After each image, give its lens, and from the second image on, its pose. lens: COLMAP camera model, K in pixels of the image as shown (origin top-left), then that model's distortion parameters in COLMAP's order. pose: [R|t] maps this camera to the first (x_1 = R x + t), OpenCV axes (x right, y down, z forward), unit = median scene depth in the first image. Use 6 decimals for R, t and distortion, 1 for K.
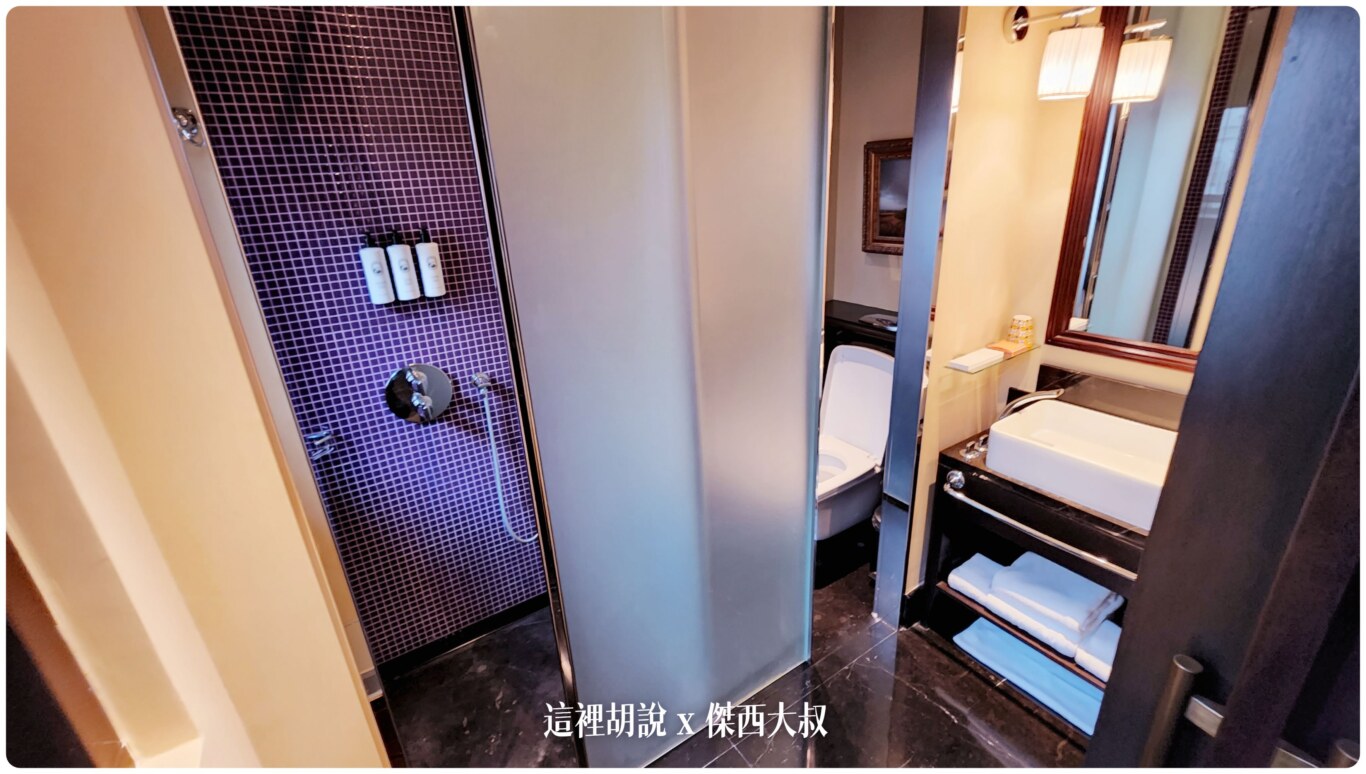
lens RADIAL K [[564.3, 0, 686.4], [0, 564.3, 385.7], [0, 0, 1]] dist [0.000008, 0.000878]
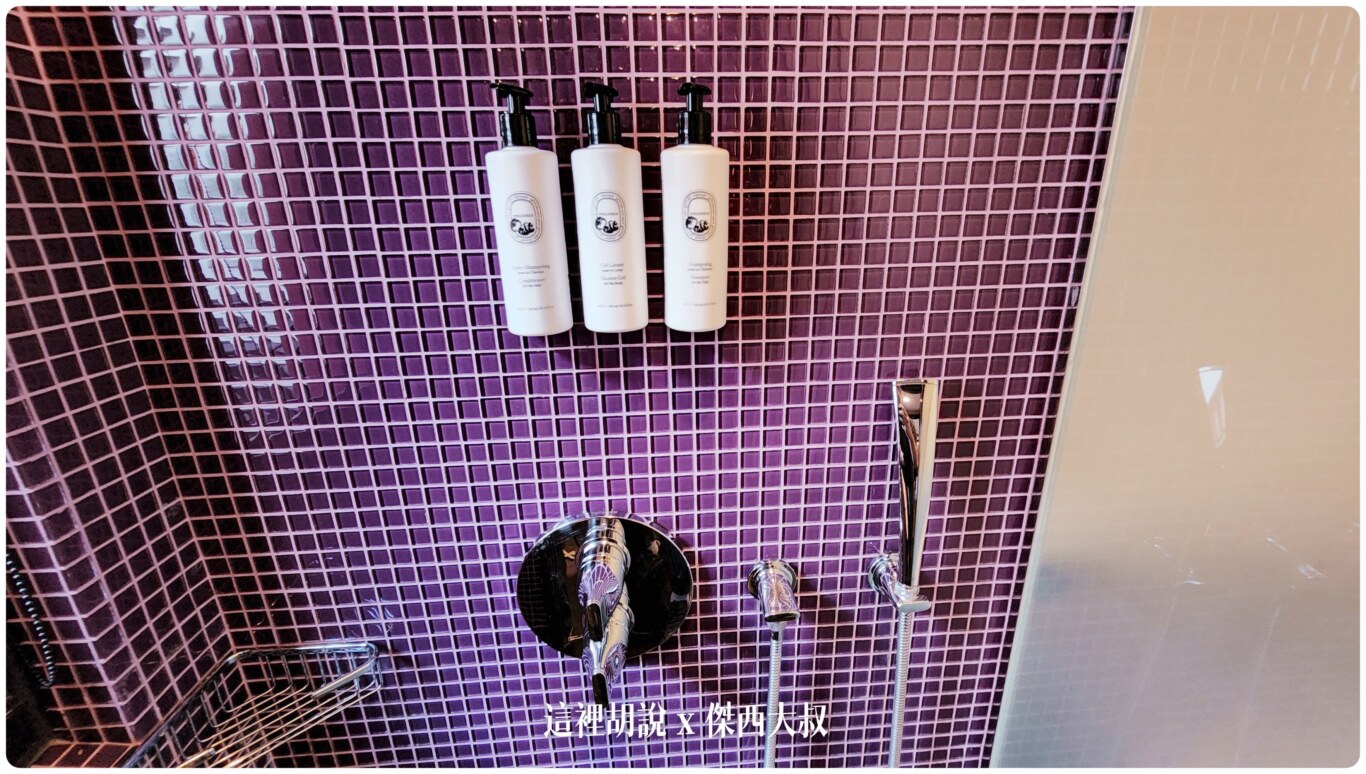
lens RADIAL K [[564.3, 0, 686.4], [0, 564.3, 385.7], [0, 0, 1]] dist [0.000008, 0.000878]
pose [[0.874182, 0.170172, -0.454804, -0.304372], [-0.191298, 0.981532, -0.000439, -0.128415], [0.446330, 0.087387, 0.890592, 0.730449]]
